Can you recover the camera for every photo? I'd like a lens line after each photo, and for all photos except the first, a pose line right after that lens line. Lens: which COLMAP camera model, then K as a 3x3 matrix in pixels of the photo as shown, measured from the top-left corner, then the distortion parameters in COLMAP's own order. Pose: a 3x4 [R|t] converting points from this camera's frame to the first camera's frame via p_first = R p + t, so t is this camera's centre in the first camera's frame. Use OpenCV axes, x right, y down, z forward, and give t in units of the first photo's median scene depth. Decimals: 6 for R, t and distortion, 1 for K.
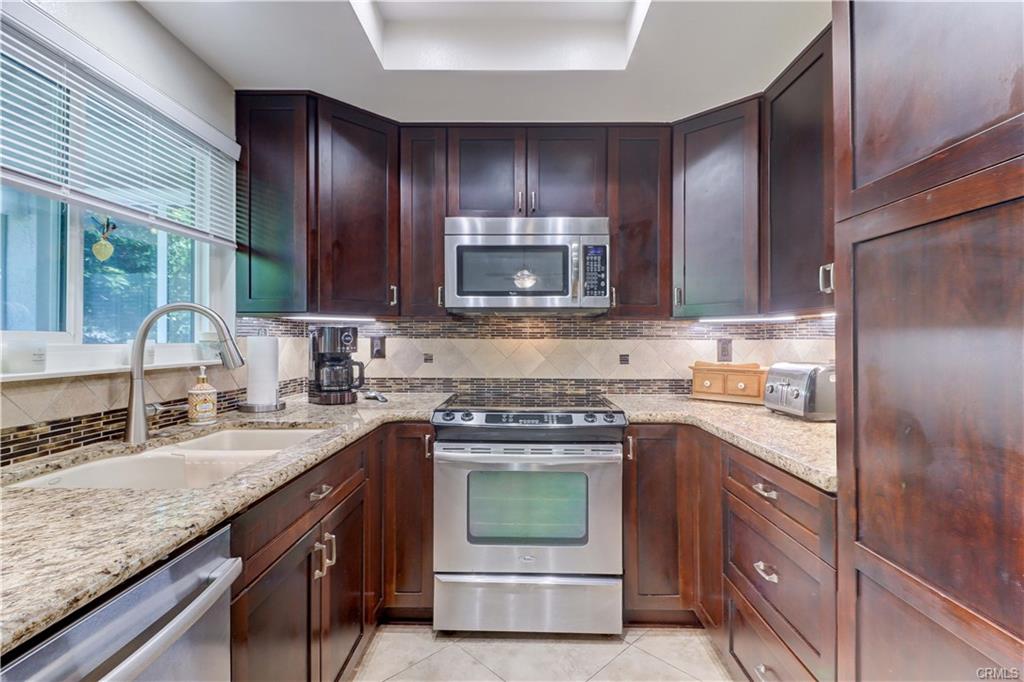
lens RADIAL K [[475.0, 0, 515.8], [0, 475.0, 334.3], [0, 0, 1]] dist [0.013936, -0.009267]
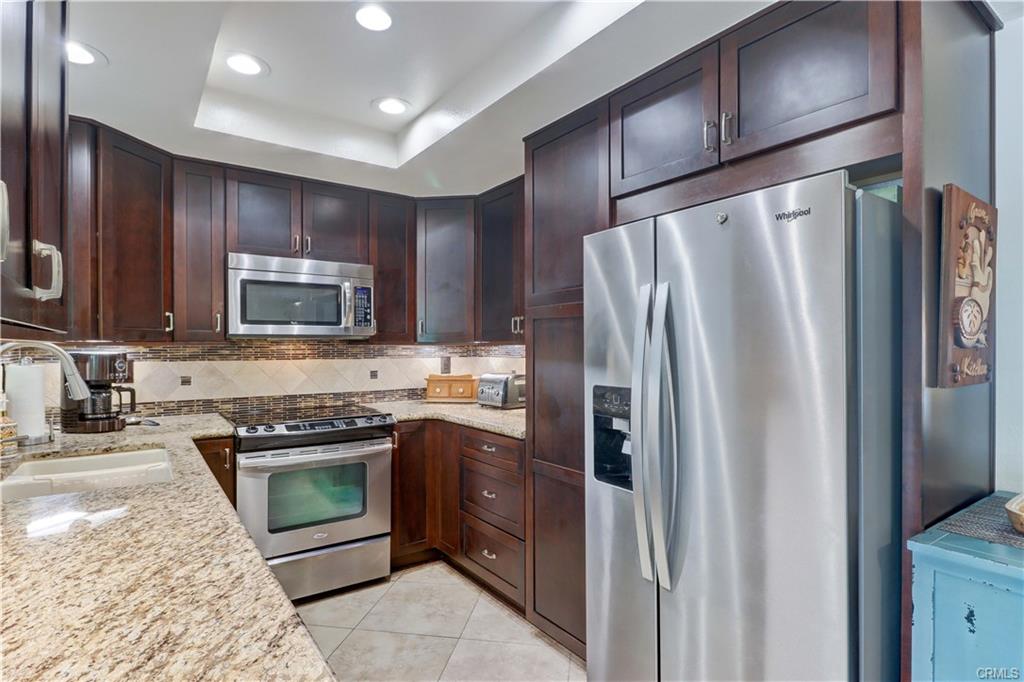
lens RADIAL K [[524.7, 0, 528.3], [0, 524.7, 357.5], [0, 0, 1]] dist [0.007199, -0.003211]
pose [[0.794682, -0.016501, 0.606802, -0.343597], [-0.003335, 0.999497, 0.031548, -0.044575], [-0.607017, -0.027094, 0.794227, -0.398851]]
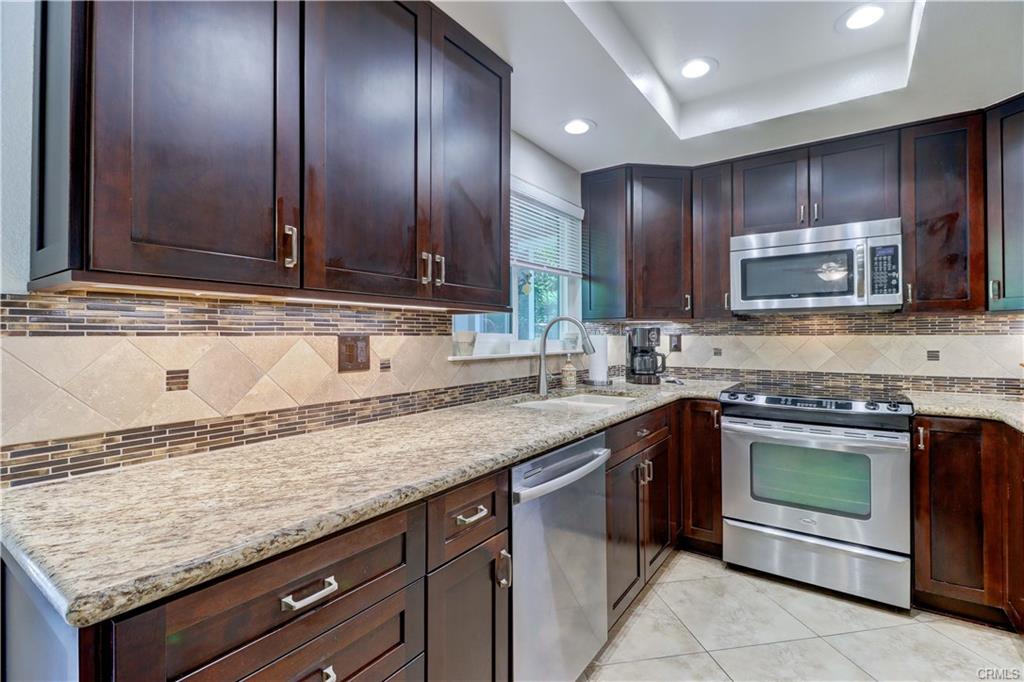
lens RADIAL K [[475.0, 0, 520.1], [0, 475.0, 337.9], [0, 0, 1]] dist [0.013936, -0.009267]
pose [[0.832521, -0.004786, -0.553972, 0.081780], [0.012293, 0.999876, 0.009836, -0.003846], [0.553857, -0.014999, 0.832477, -0.341787]]
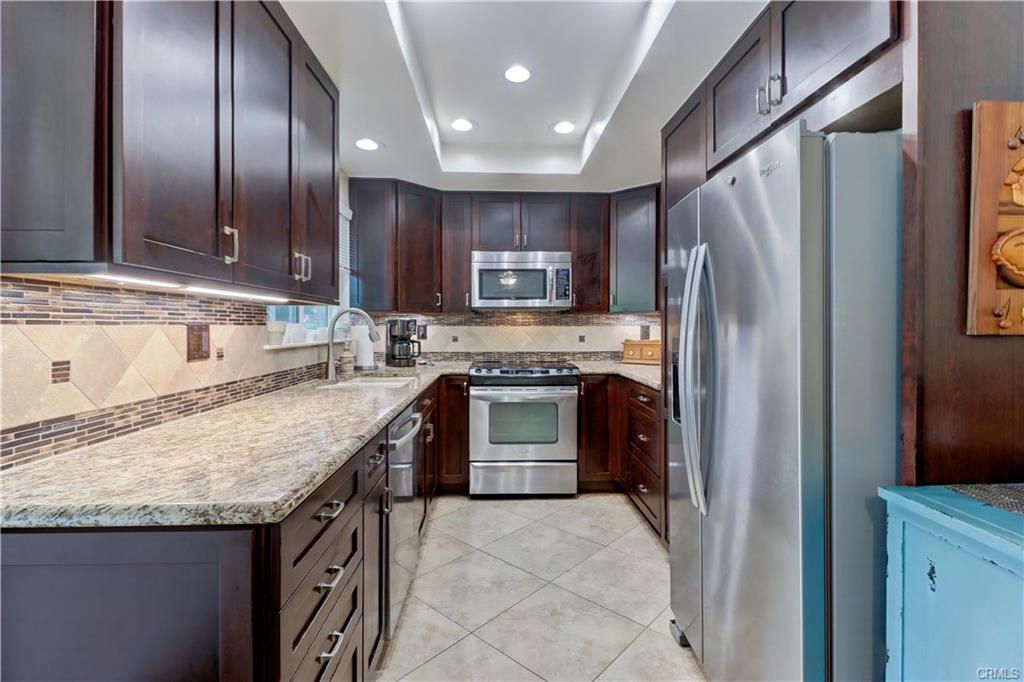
lens RADIAL K [[475.0, 0, 527.4], [0, 475.0, 343.9], [0, 0, 1]] dist [0.013936, -0.009267]
pose [[0.996705, -0.007080, 0.080803, -0.092118], [0.003202, 0.998841, 0.048023, -0.007895], [-0.081049, -0.047606, 0.995573, -0.655180]]
